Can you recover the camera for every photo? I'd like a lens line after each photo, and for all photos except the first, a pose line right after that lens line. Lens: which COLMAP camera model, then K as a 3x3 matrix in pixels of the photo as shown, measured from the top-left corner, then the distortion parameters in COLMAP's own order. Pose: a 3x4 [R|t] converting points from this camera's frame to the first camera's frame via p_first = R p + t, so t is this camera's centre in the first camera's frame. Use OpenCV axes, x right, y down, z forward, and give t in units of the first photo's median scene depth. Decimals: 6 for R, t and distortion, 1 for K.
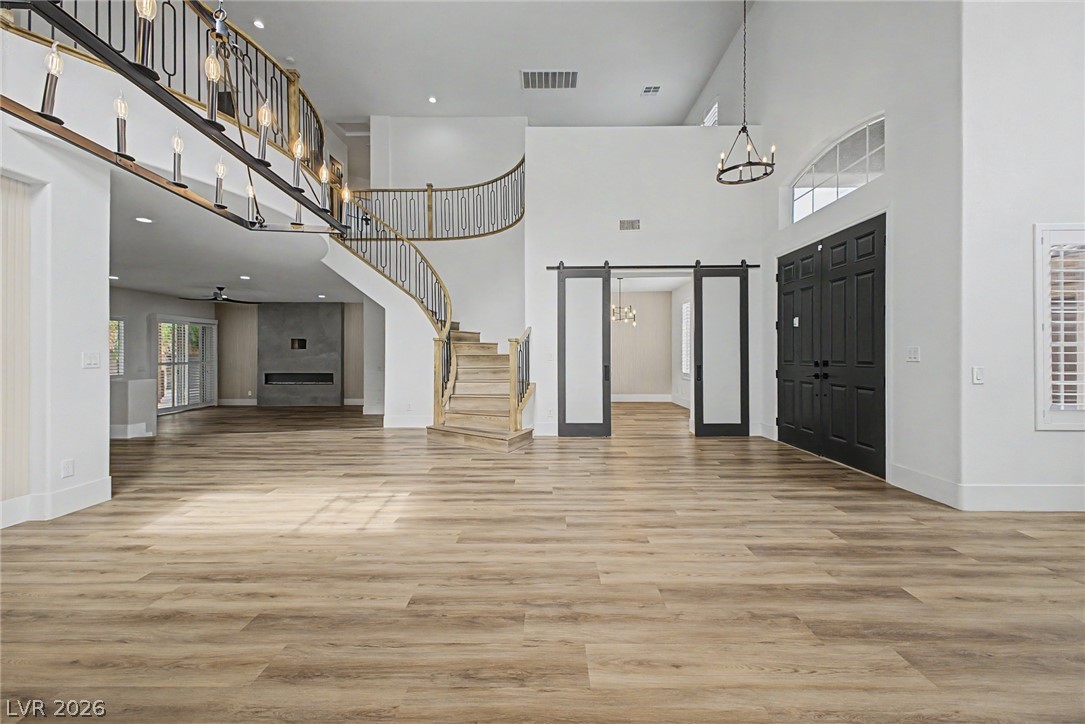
lens RADIAL K [[427.9, 0, 543.0], [0, 427.9, 359.2], [0, 0, 1]] dist [0.019490, -0.003122]
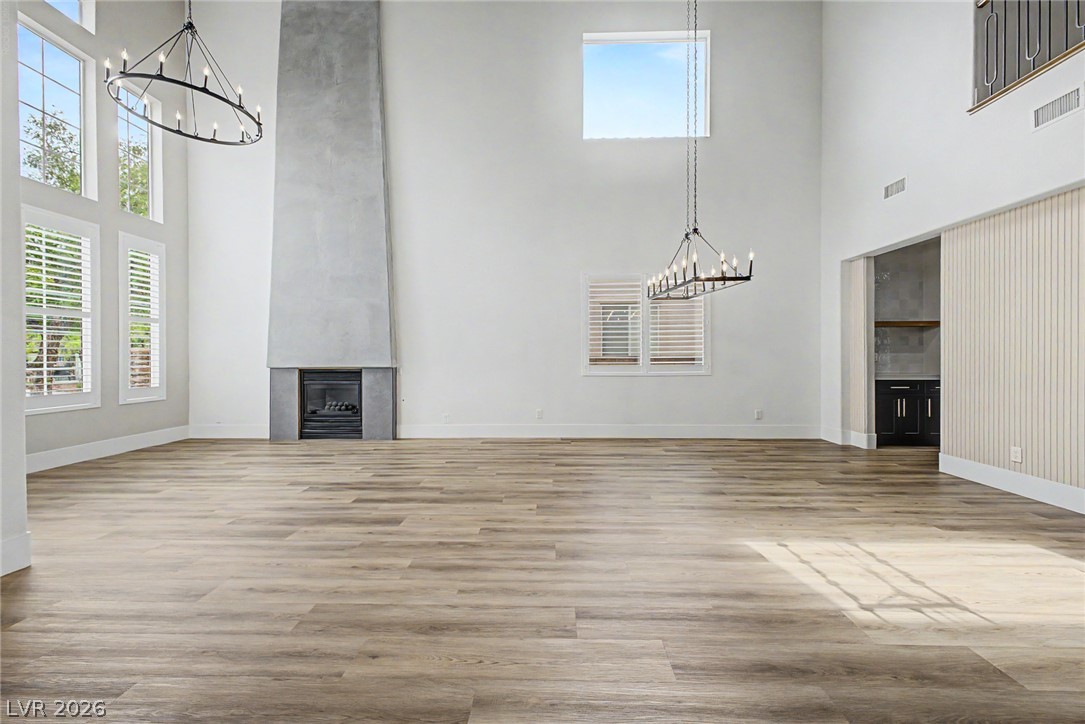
lens RADIAL K [[427.9, 0, 542.5], [0, 427.9, 358.3], [0, 0, 1]] dist [0.019490, -0.003122]
pose [[-0.999926, 0.007364, 0.009633, 0.072641], [0.007477, 0.999902, 0.011826, -0.013534], [-0.009545, 0.011897, -0.999884, 1.918123]]
